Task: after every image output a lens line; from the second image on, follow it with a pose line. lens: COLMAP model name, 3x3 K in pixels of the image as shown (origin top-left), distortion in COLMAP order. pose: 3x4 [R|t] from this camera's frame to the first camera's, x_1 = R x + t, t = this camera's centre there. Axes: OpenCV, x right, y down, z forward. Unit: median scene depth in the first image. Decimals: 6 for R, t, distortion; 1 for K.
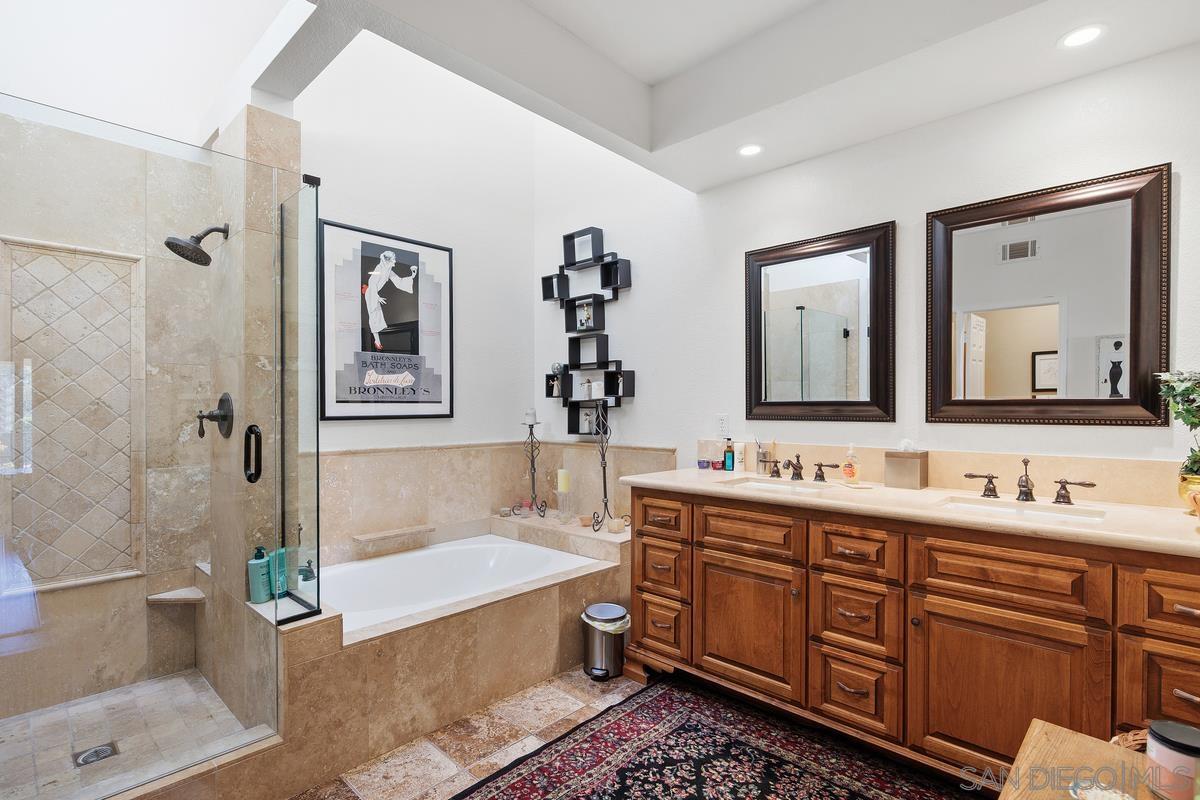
lens RADIAL K [[563.0, 0, 598.9], [0, 563.0, 409.5], [0, 0, 1]] dist [-0.002228, -0.001764]
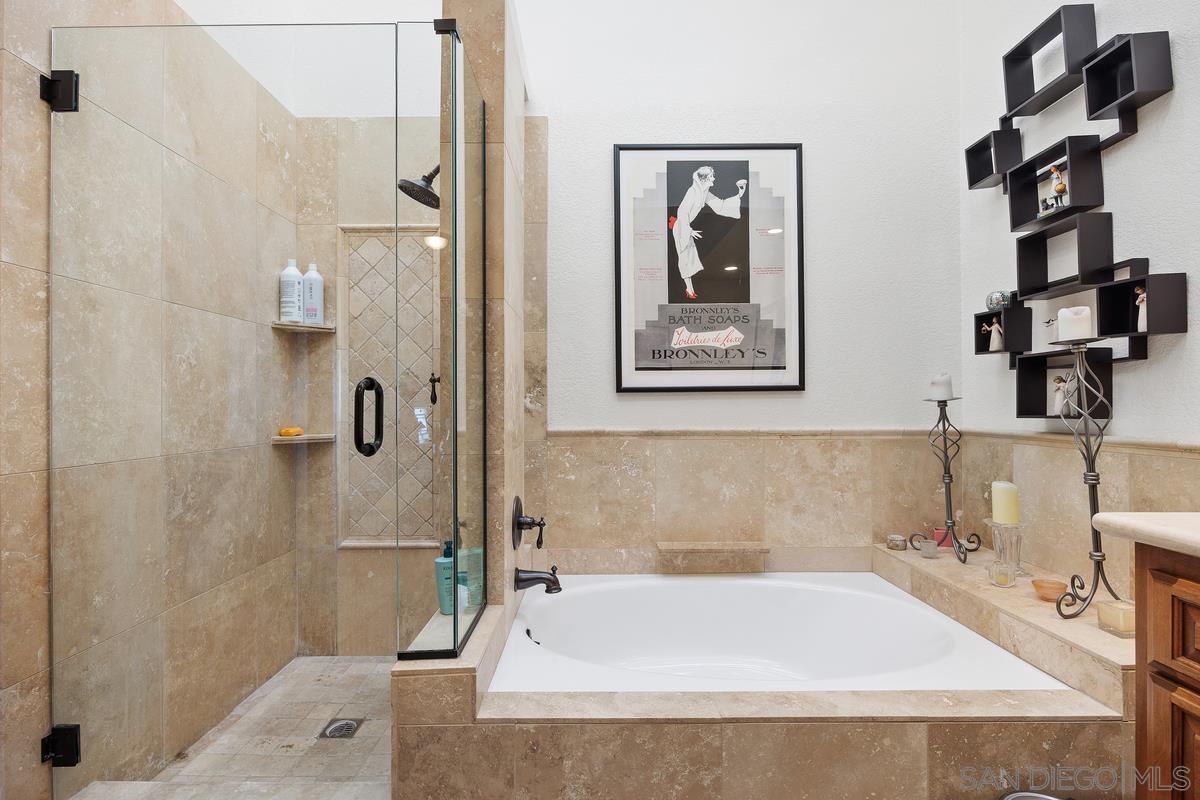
lens RADIAL K [[558.9, 0, 601.7], [0, 558.9, 402.2], [0, 0, 1]] dist [-0.001292, -0.001033]
pose [[0.687152, -0.008319, -0.726466, 0.065940], [0.003750, 0.999962, -0.007904, 0.034766], [0.726504, 0.002707, 0.687157, 0.374747]]
